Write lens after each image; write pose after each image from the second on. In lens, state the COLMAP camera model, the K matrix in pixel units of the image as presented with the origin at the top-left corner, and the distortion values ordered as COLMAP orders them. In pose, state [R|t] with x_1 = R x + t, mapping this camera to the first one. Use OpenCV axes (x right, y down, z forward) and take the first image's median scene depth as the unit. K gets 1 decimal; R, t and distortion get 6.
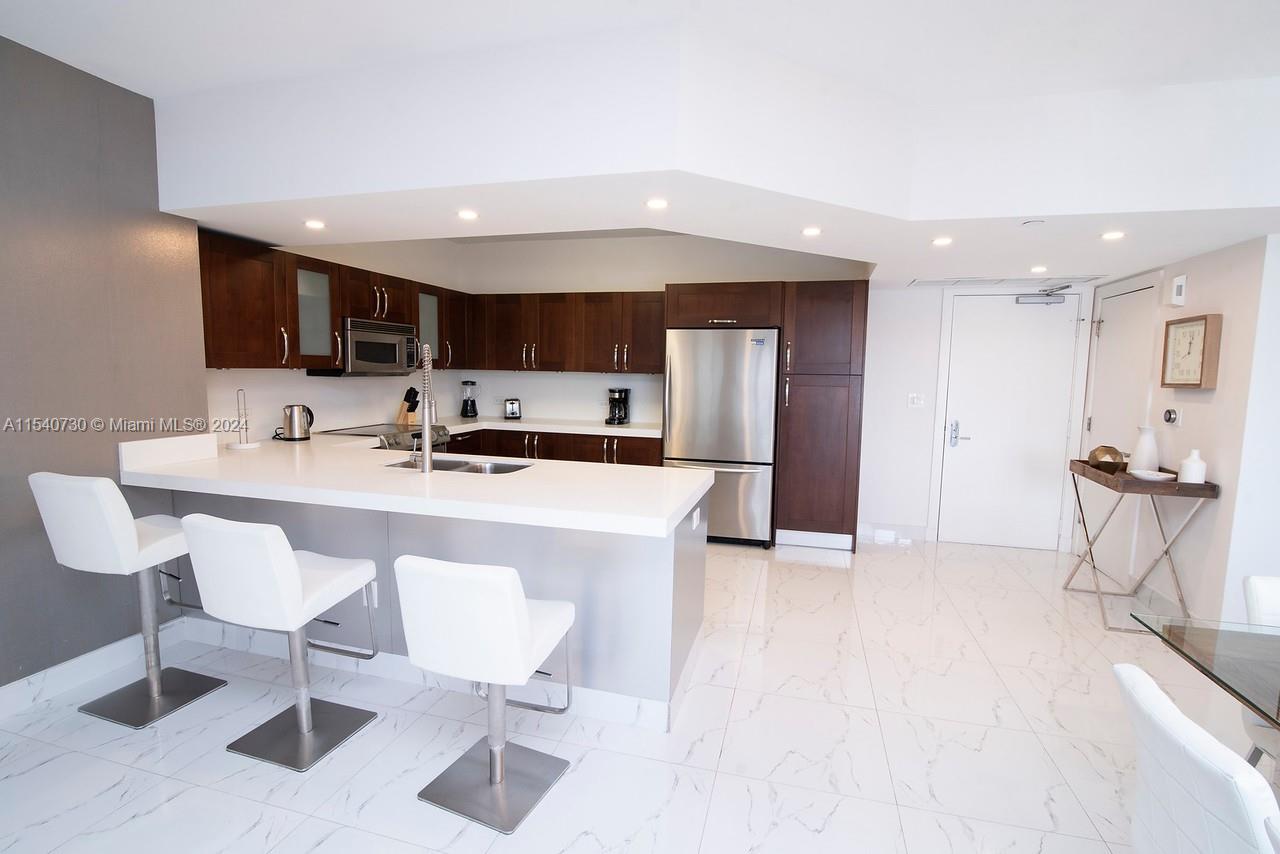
lens RADIAL K [[600.9, 0, 637.6], [0, 600.9, 433.9], [0, 0, 1]] dist [-0.020499, -0.000677]
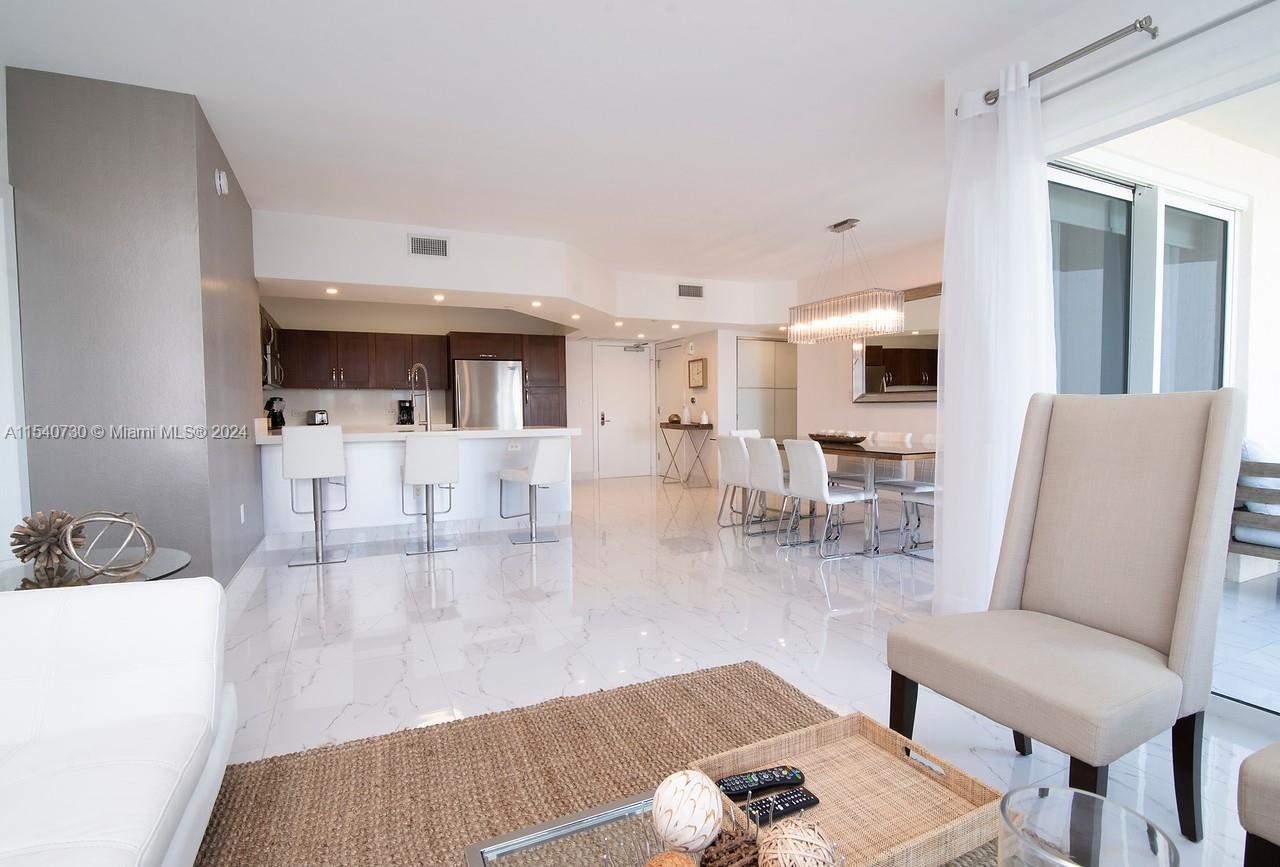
lens RADIAL K [[600.5, 0, 622.2], [0, 600.5, 440.0], [0, 0, 1]] dist [-0.030618, 0.000010]
pose [[0.769319, -0.058834, 0.636150, -0.788263], [0.092422, 0.995525, -0.019699, 0.137051], [-0.632145, 0.073949, 0.771314, -0.612794]]
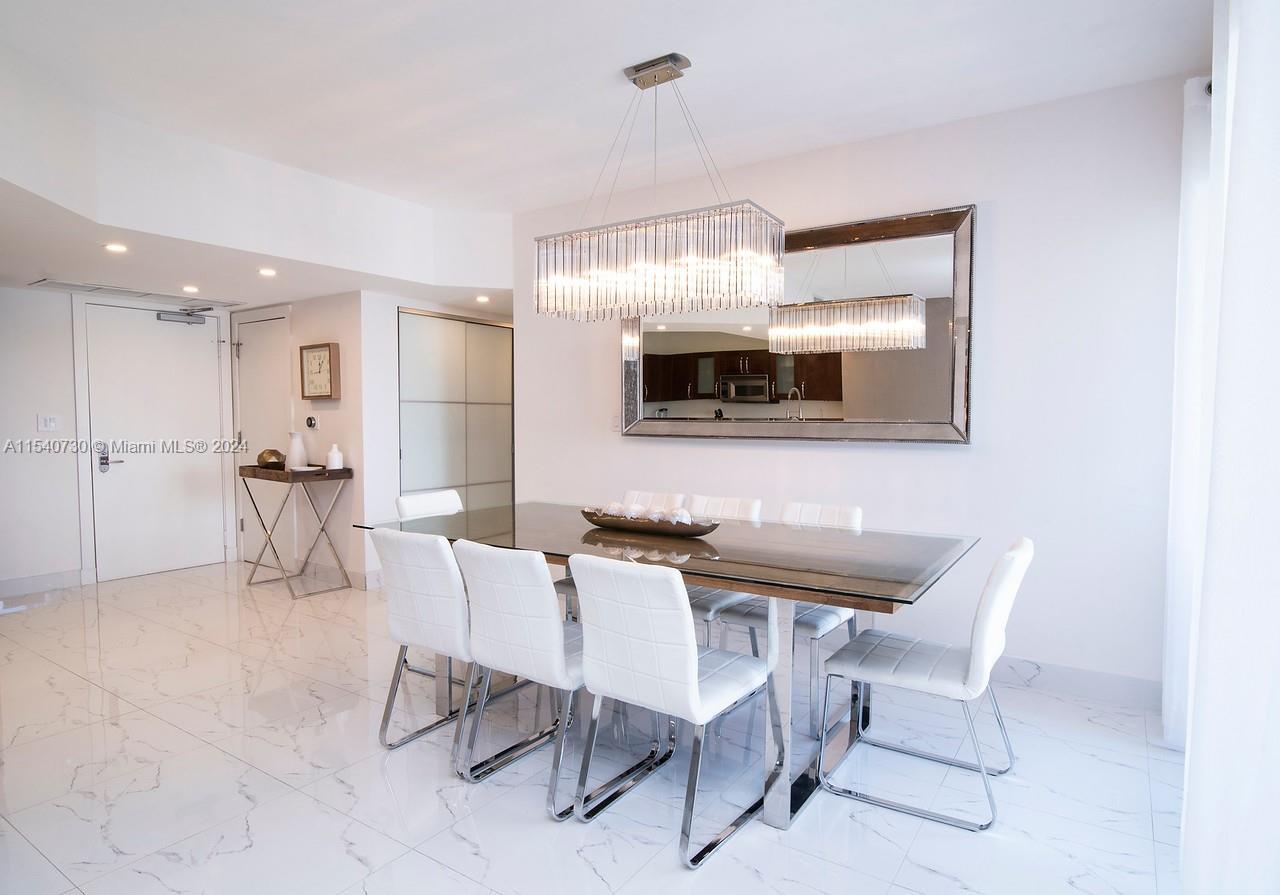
lens RADIAL K [[706.4, 0, 658.2], [0, 706.4, 452.1], [0, 0, 1]] dist [-0.007178, -0.001260]
pose [[0.302776, -0.063767, 0.950926, -0.277401], [0.105702, 0.993850, 0.032990, 0.056214], [-0.947182, 0.090527, 0.307655, -0.141205]]
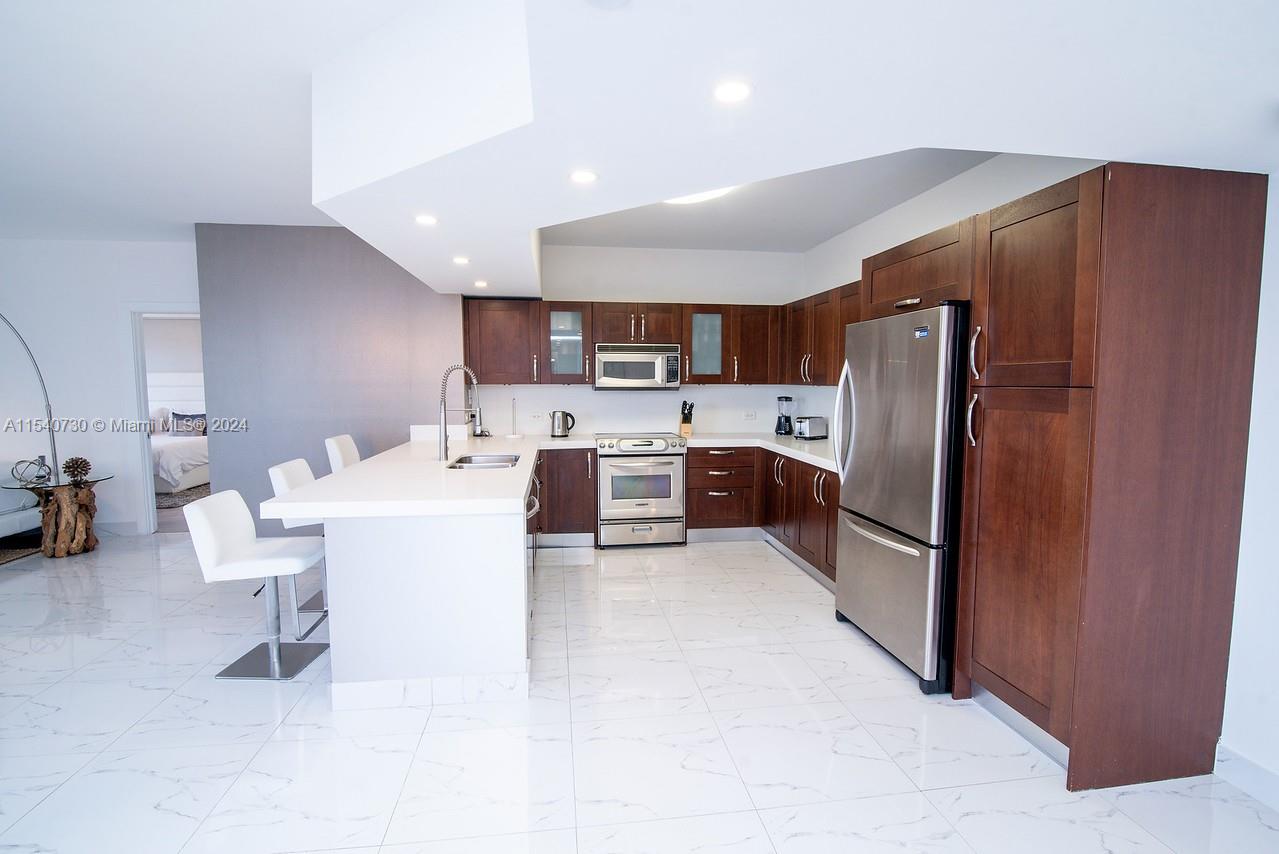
lens RADIAL K [[584.6, 0, 642.6], [0, 584.6, 428.9], [0, 0, 1]] dist [-0.015782, 0.000063]
pose [[0.411073, 0.062508, -0.909457, 0.721392], [-0.093857, 0.995247, 0.025981, -0.058505], [0.906758, 0.074679, 0.414985, 0.615332]]
